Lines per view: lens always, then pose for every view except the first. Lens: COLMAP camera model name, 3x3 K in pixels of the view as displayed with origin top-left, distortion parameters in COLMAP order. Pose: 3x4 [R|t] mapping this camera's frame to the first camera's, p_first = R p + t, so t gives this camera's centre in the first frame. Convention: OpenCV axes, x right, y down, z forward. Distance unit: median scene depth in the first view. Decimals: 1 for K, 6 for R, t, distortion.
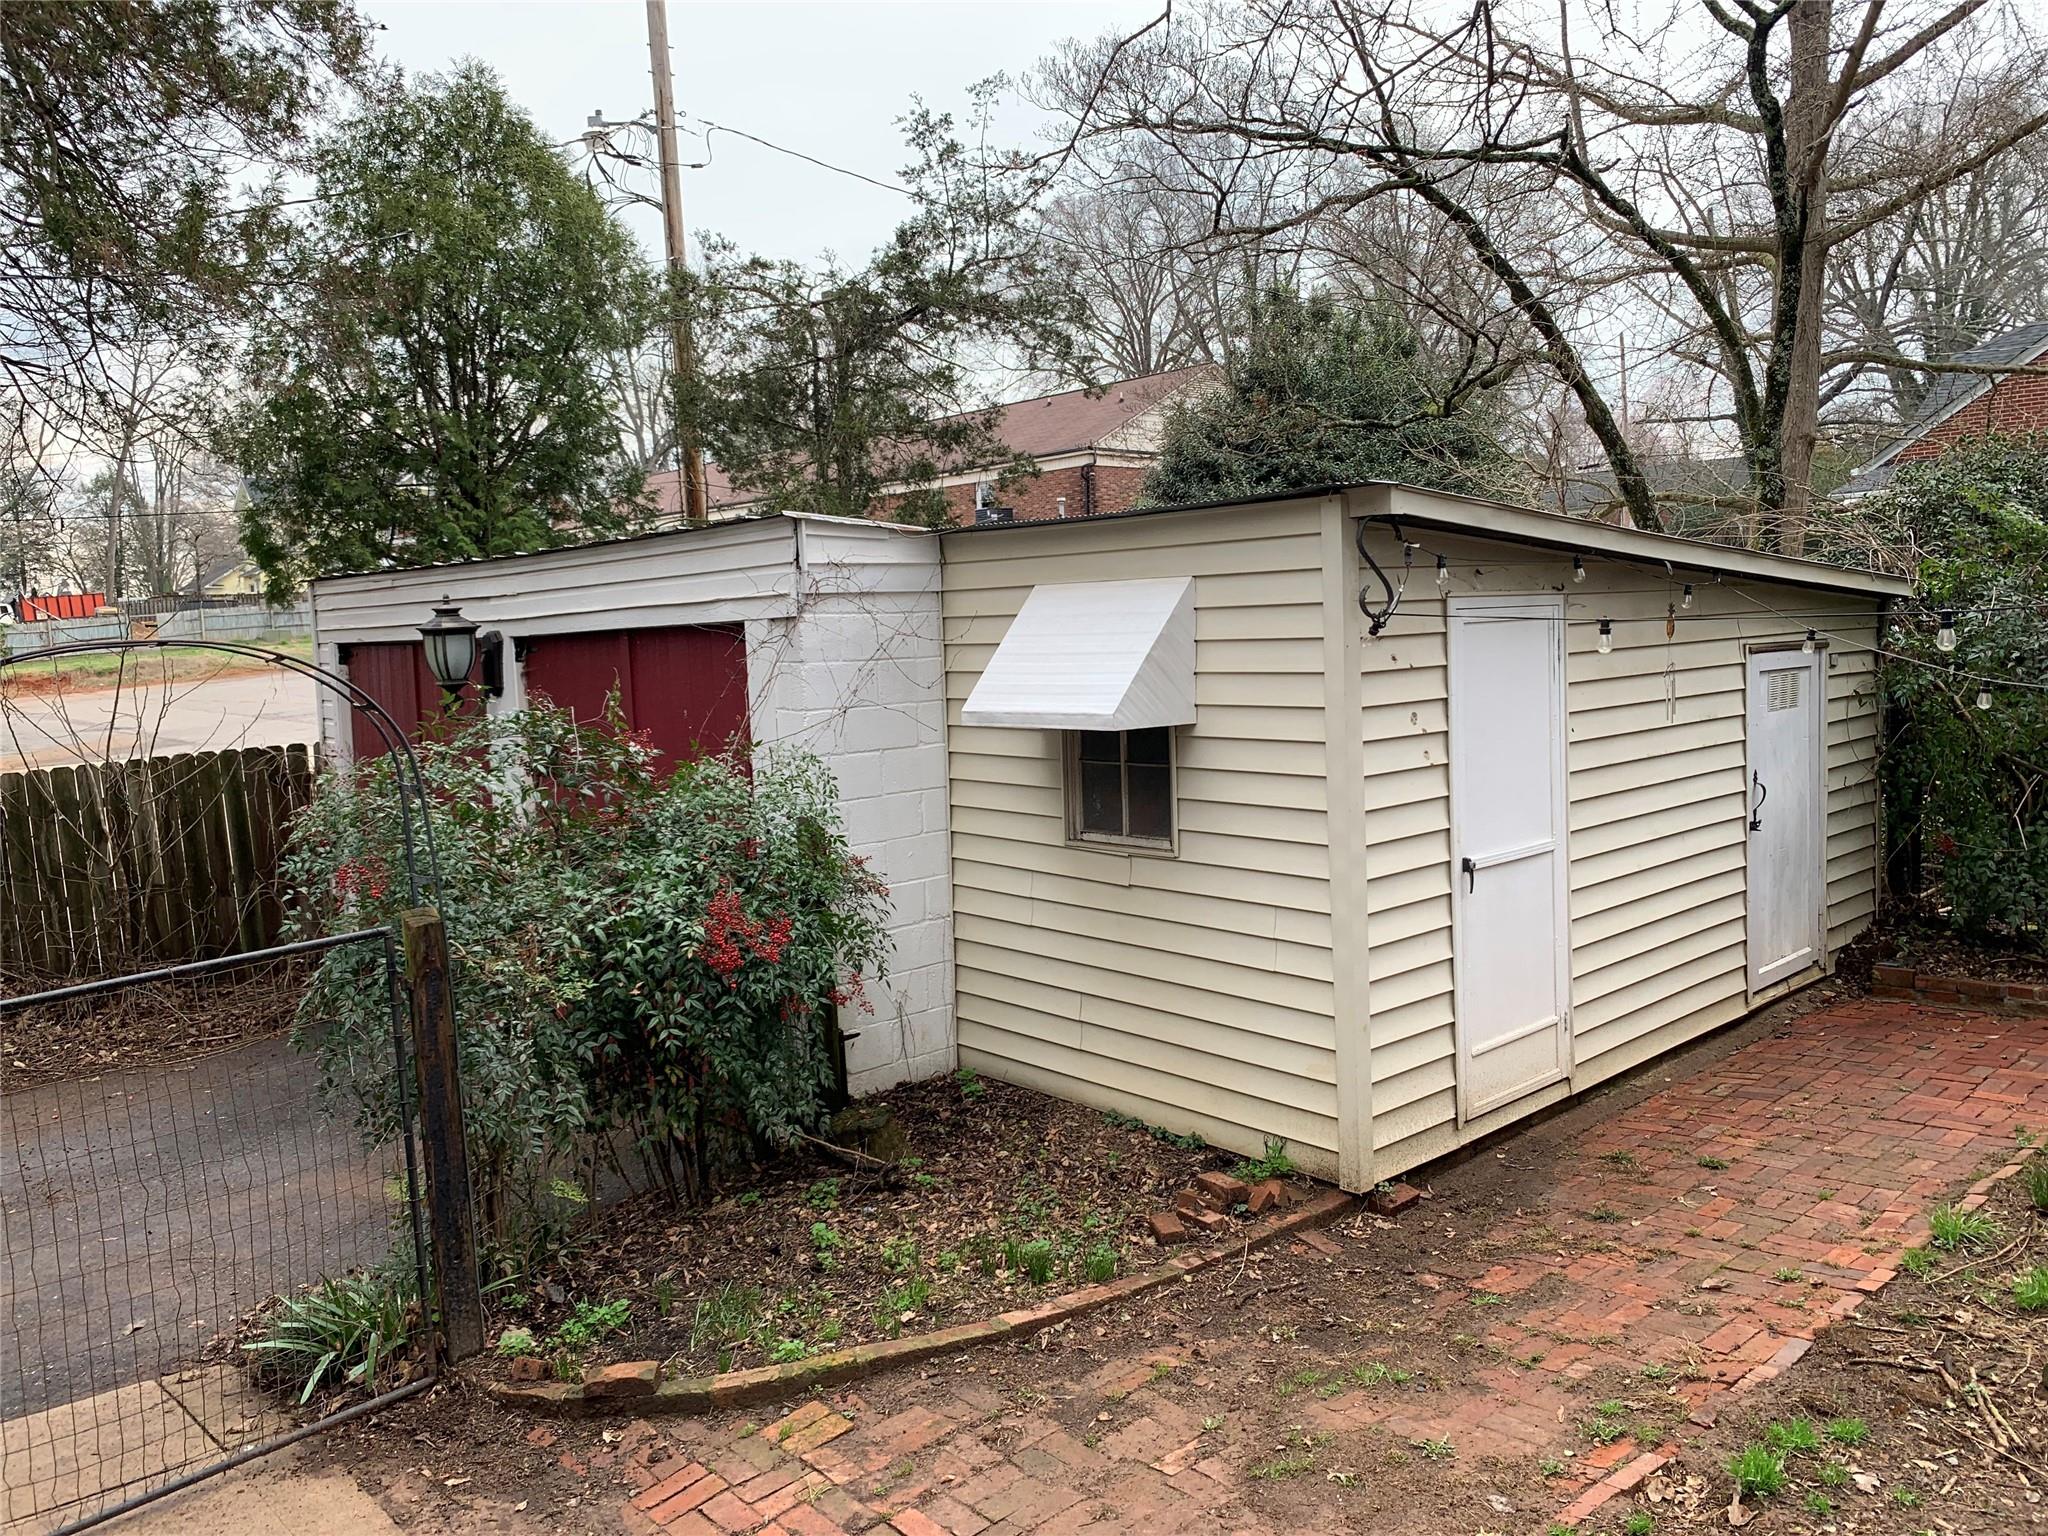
lens RADIAL K [[1579.8, 0, 1024.0], [0, 1579.8, 768.0], [0, 0, 1]] dist [0.071032, -0.078026]
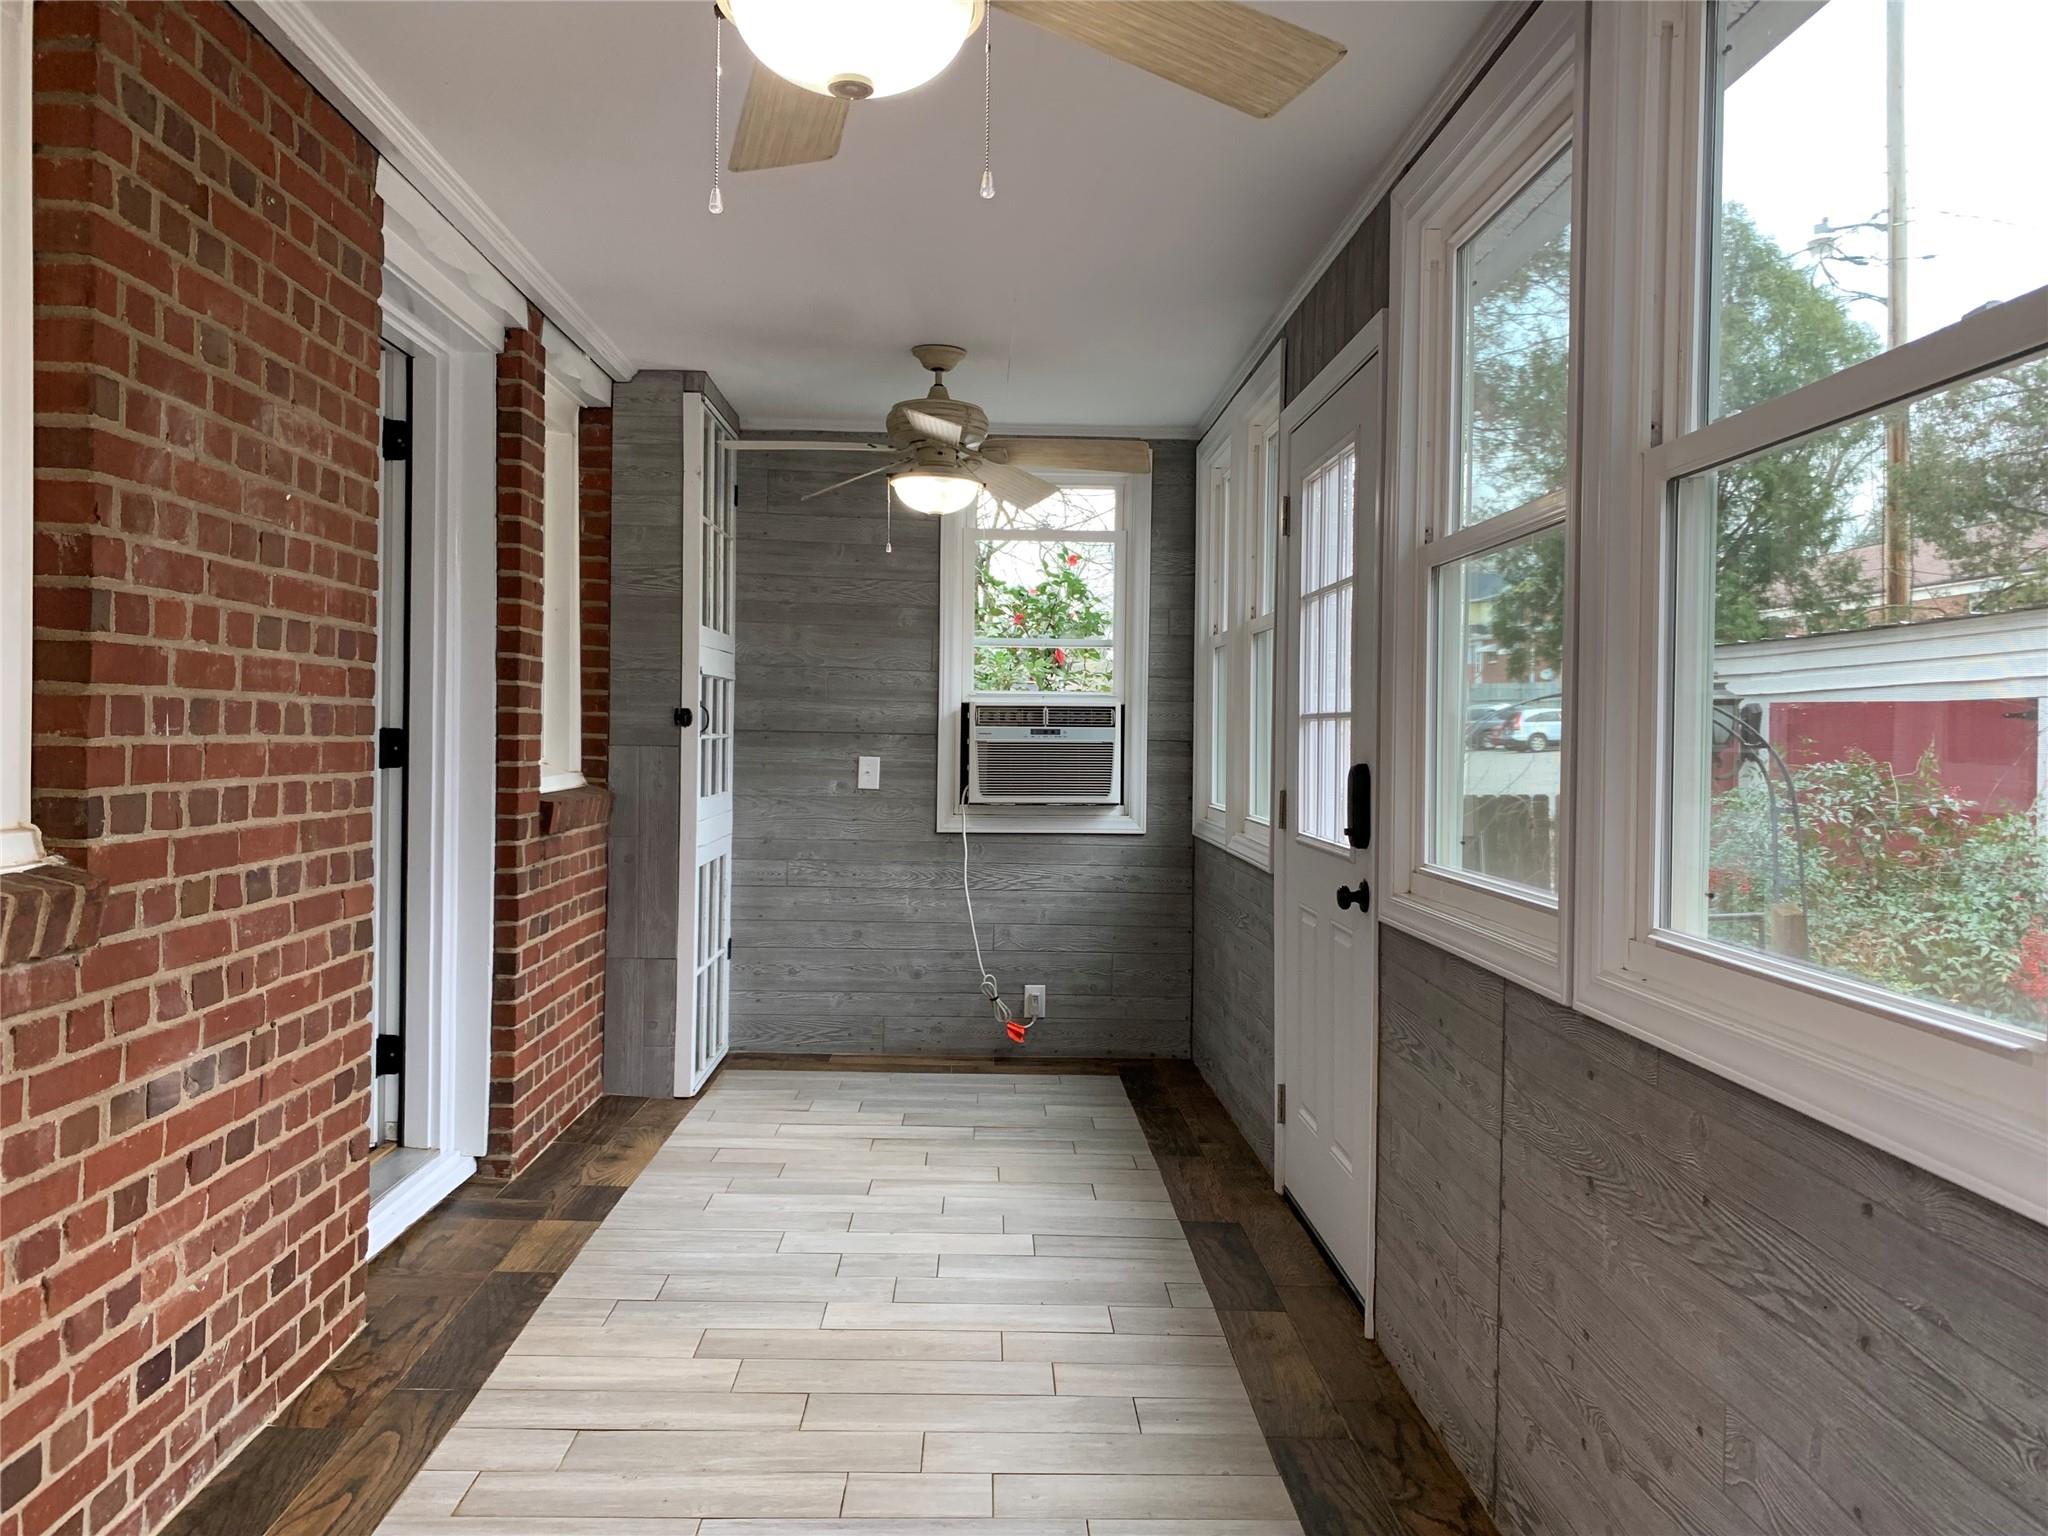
lens RADIAL K [[1579.8, 0, 1024.0], [0, 1579.8, 768.0], [0, 0, 1]] dist [0.071032, -0.078026]
pose [[0.792069, 0.059367, -0.607537, -0.029416], [-0.093143, 0.995359, -0.024169, 0.023416], [0.603283, 0.075732, 0.793923, -0.143992]]
